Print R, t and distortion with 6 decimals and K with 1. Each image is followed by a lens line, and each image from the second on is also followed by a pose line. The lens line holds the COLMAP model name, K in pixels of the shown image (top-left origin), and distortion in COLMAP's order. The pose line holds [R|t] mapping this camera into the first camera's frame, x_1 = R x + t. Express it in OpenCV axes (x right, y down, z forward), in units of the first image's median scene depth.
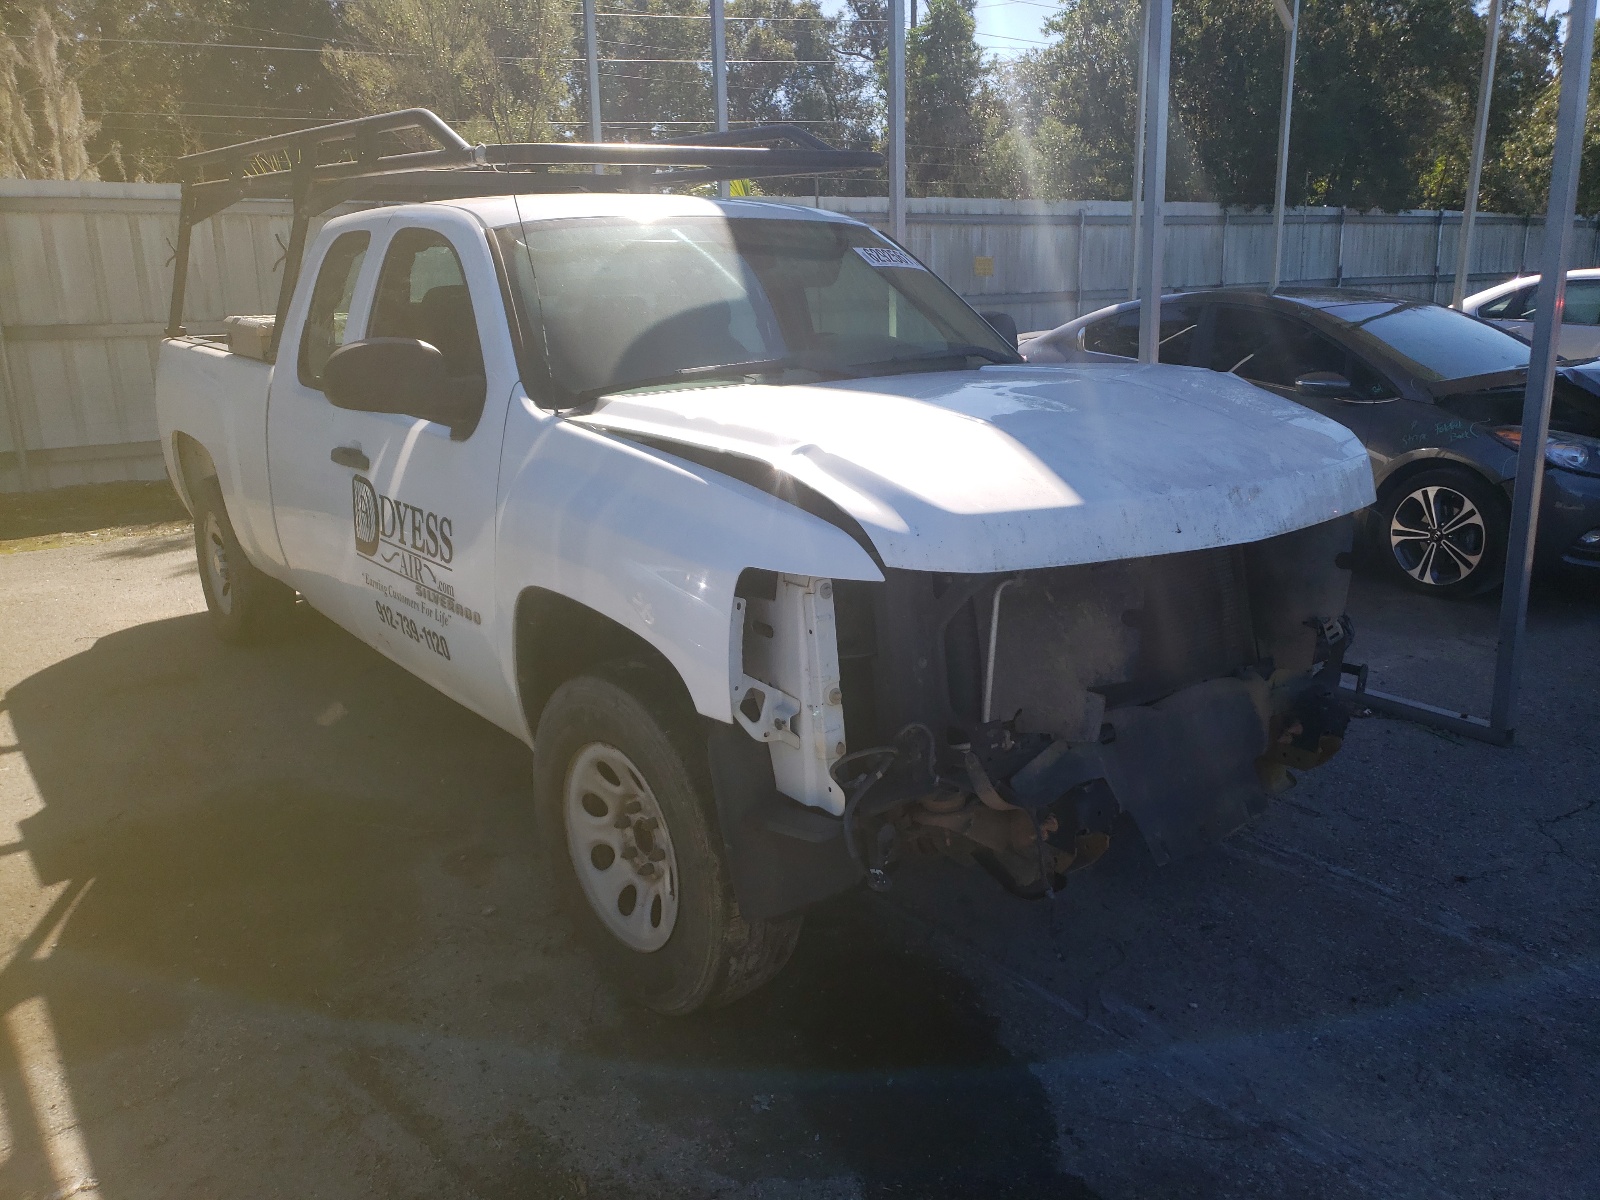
lens RADIAL K [[1248.3, 0, 800.0], [0, 1248.3, 600.0], [0, 0, 1]] dist [0.008895, 0.004151]
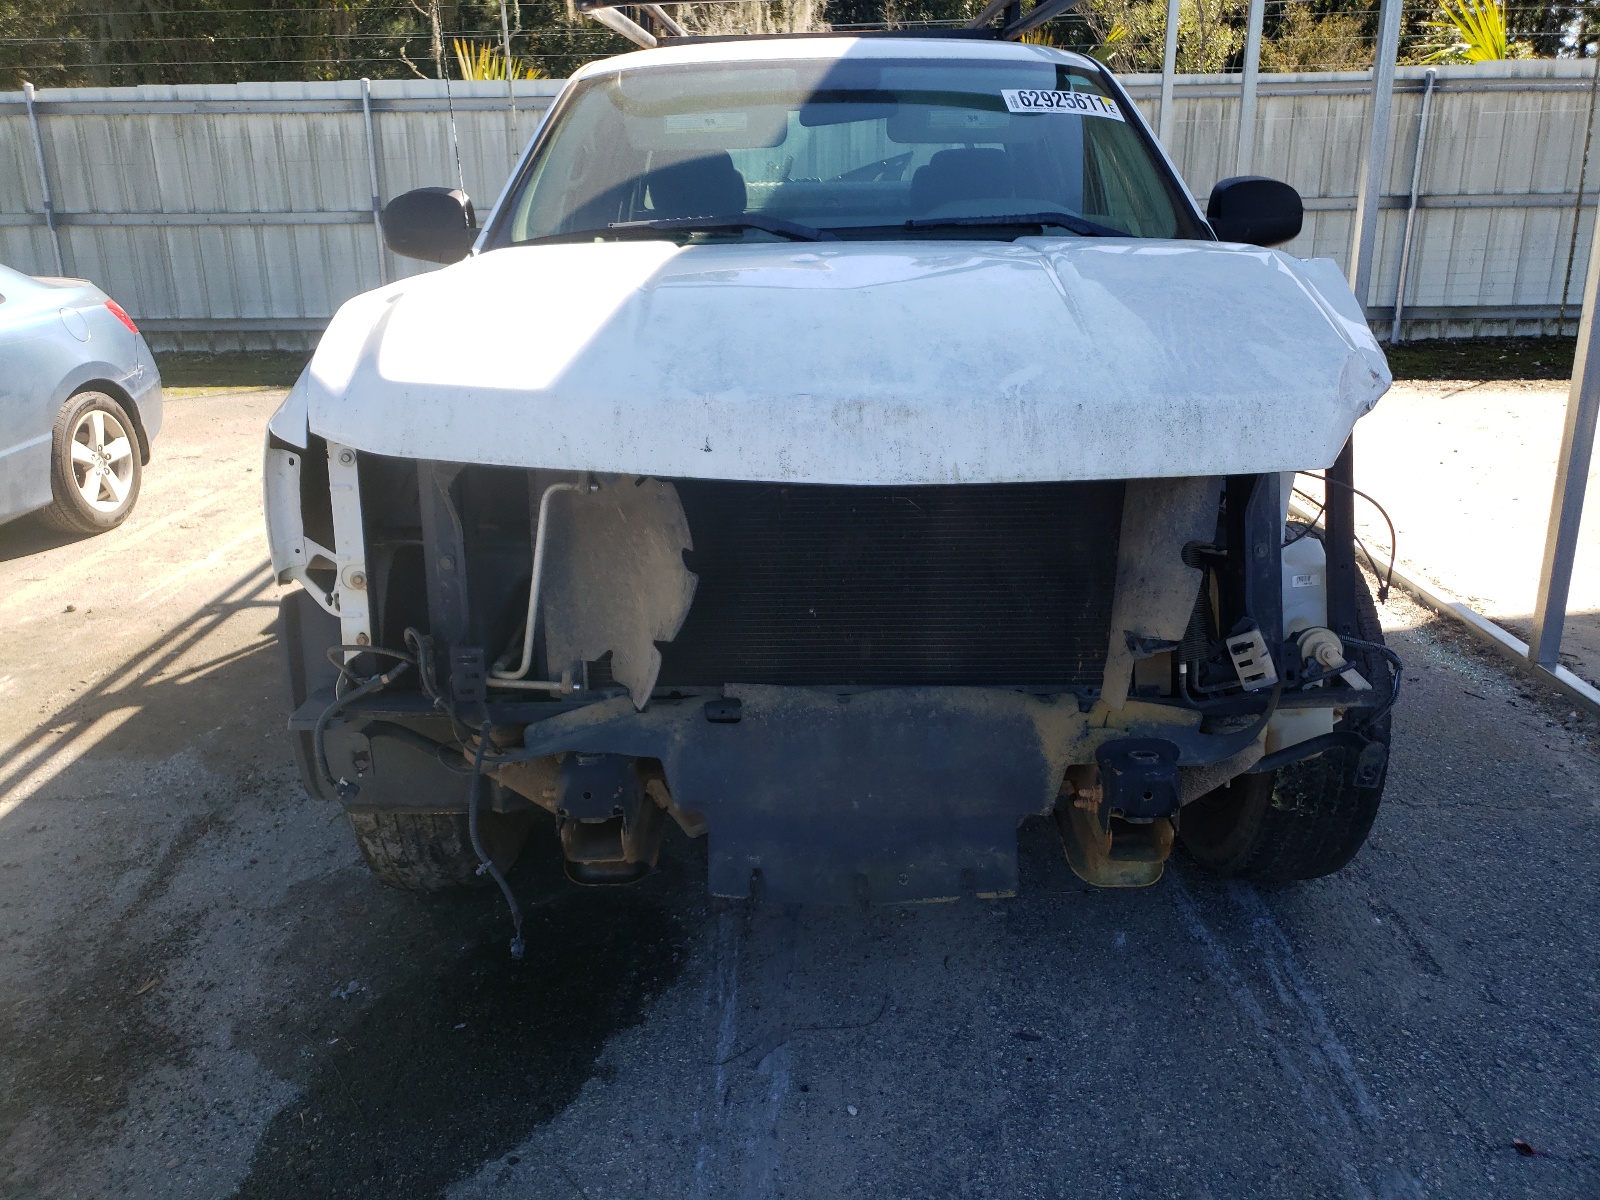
lens RADIAL K [[1198.7, 0, 800.3], [0, 1198.7, 572.7], [0, 0, 1]] dist [0.005231, 0.002416]
pose [[0.771991, 0.170353, -0.612381, 0.672273], [-0.146196, 0.985175, 0.089758, -0.047034], [0.618593, 0.020235, 0.785451, 0.421612]]
